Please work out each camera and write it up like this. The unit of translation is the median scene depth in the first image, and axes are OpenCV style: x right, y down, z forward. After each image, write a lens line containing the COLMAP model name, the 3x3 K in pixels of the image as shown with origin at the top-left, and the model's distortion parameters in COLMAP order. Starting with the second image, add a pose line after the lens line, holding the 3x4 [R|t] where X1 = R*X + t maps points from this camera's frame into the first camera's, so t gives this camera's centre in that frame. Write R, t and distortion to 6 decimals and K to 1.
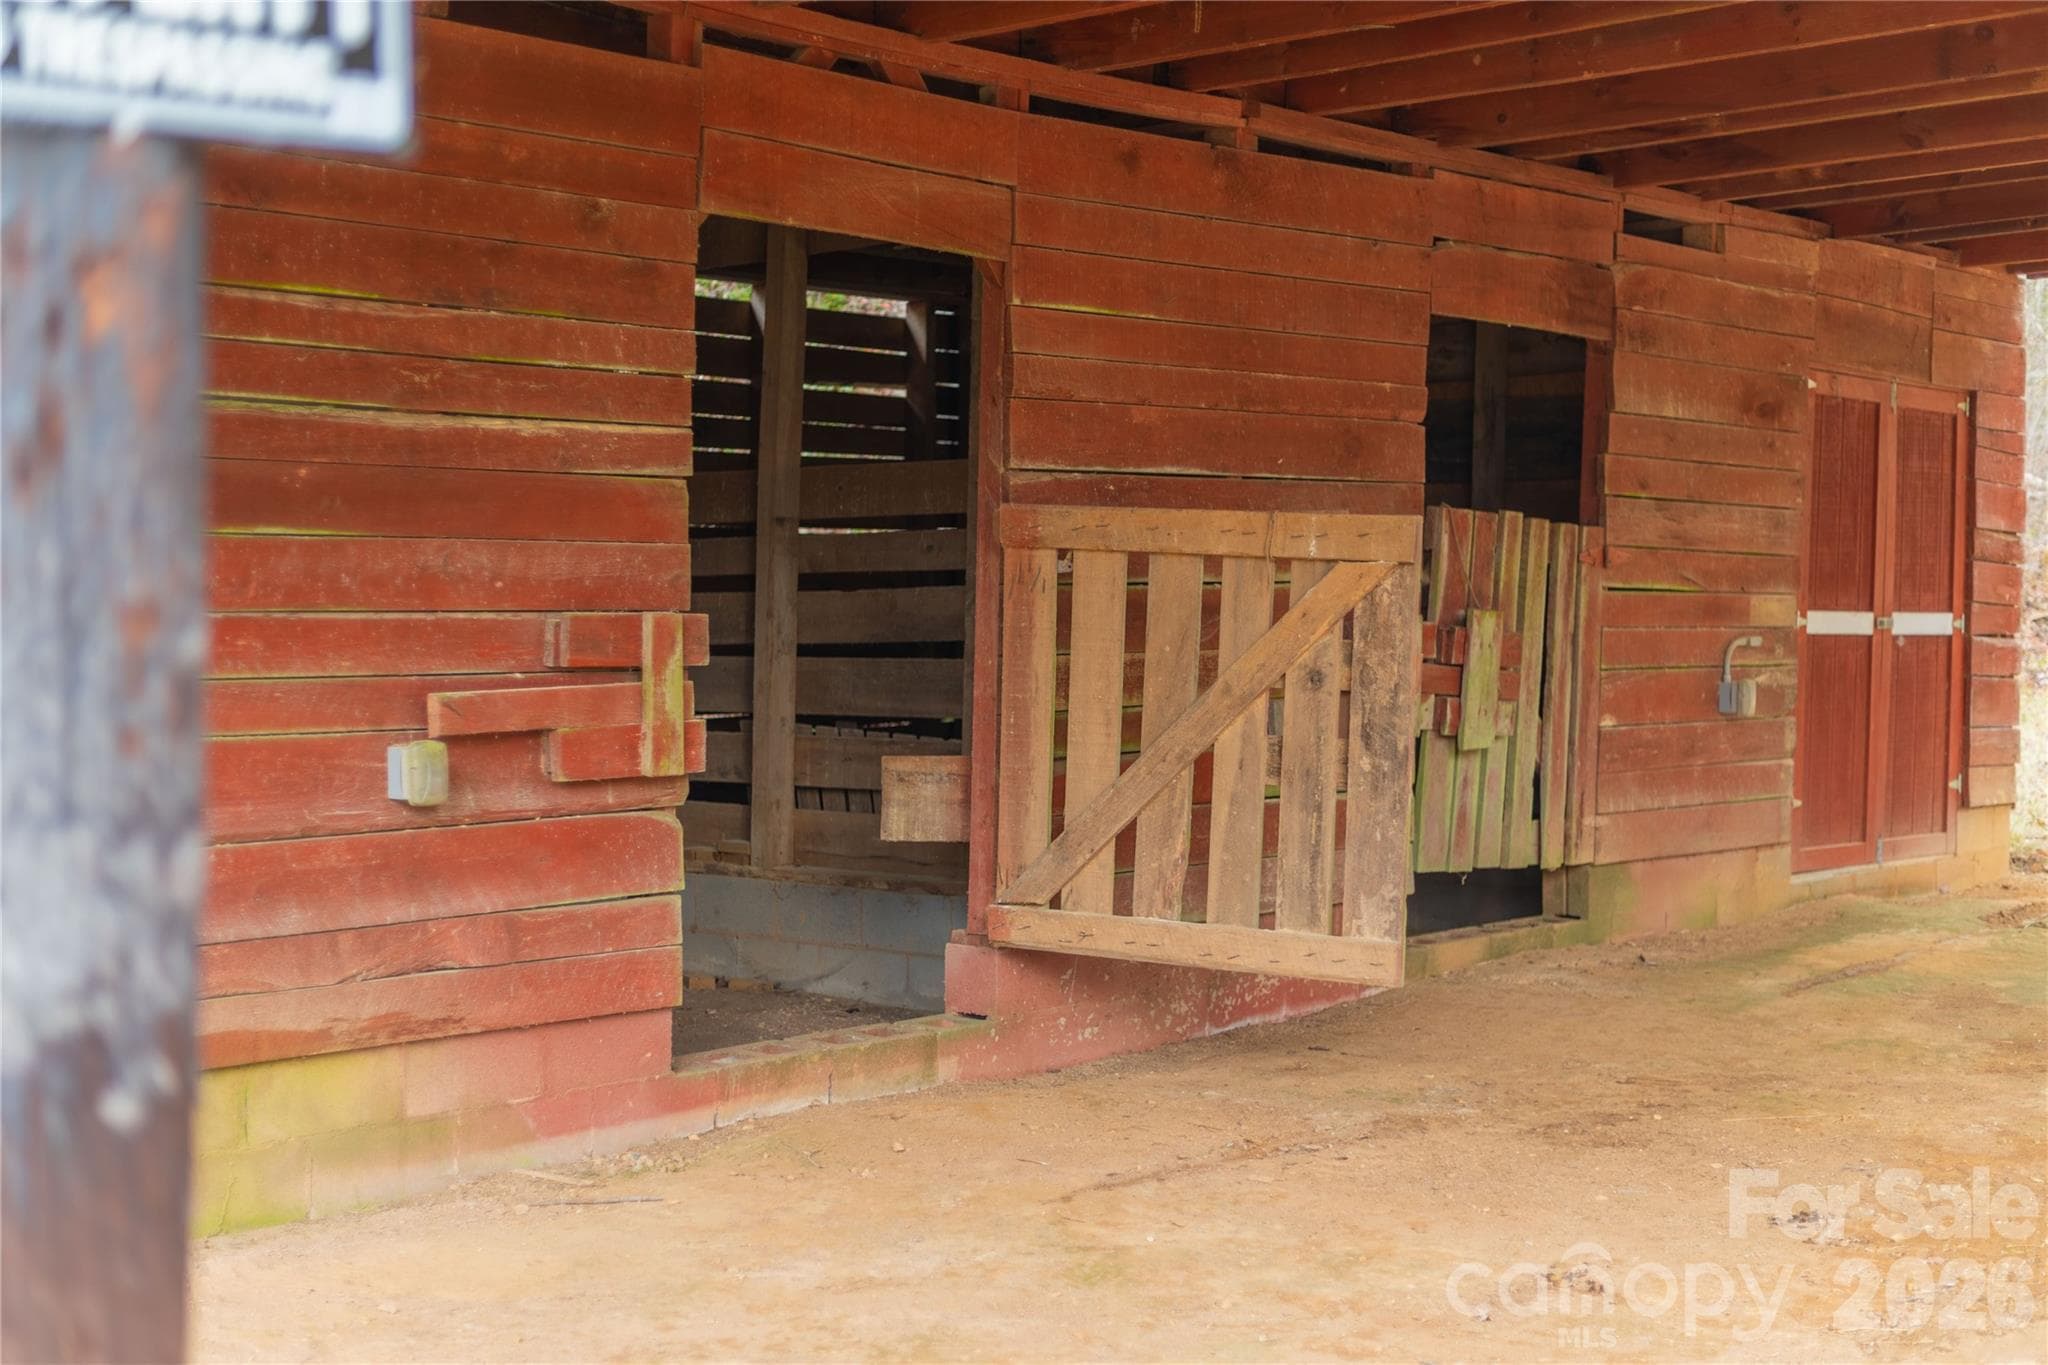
lens RADIAL K [[2943.7, 0, 1034.0], [0, 2943.7, 678.0], [0, 0, 1]] dist [0.013058, 0.000000]
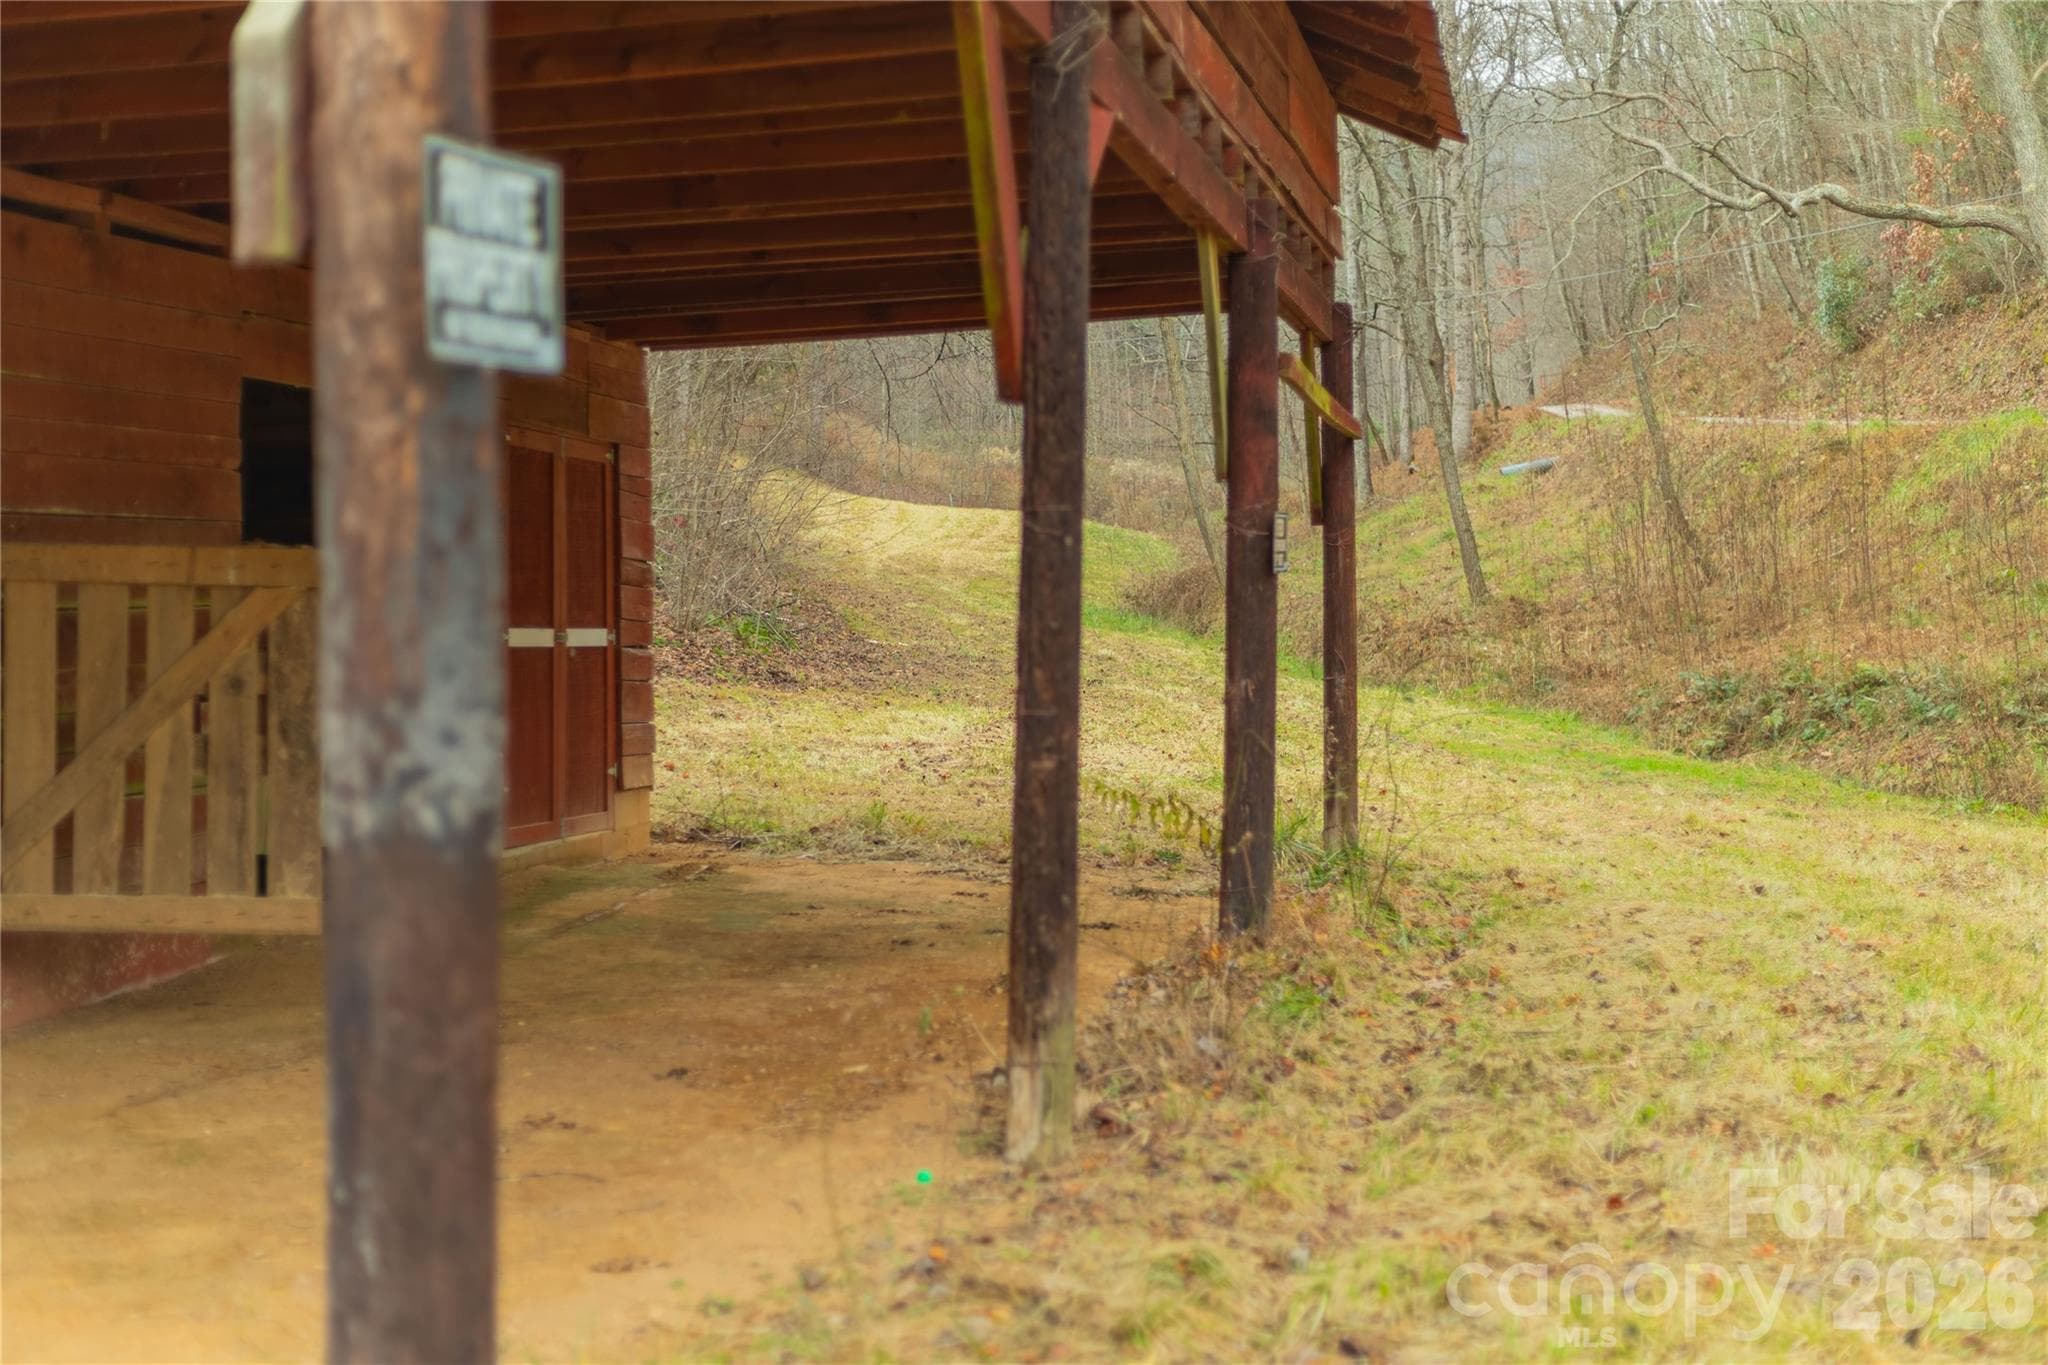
lens RADIAL K [[2943.7, 0, 1021.2], [0, 2943.7, 685.5], [0, 0, 1]] dist [0.013058, 0.000000]
pose [[0.870006, -0.027189, 0.492290, -0.188341], [0.030979, 0.999520, 0.000456, 0.008403], [-0.492067, 0.014854, 0.870431, -0.179491]]
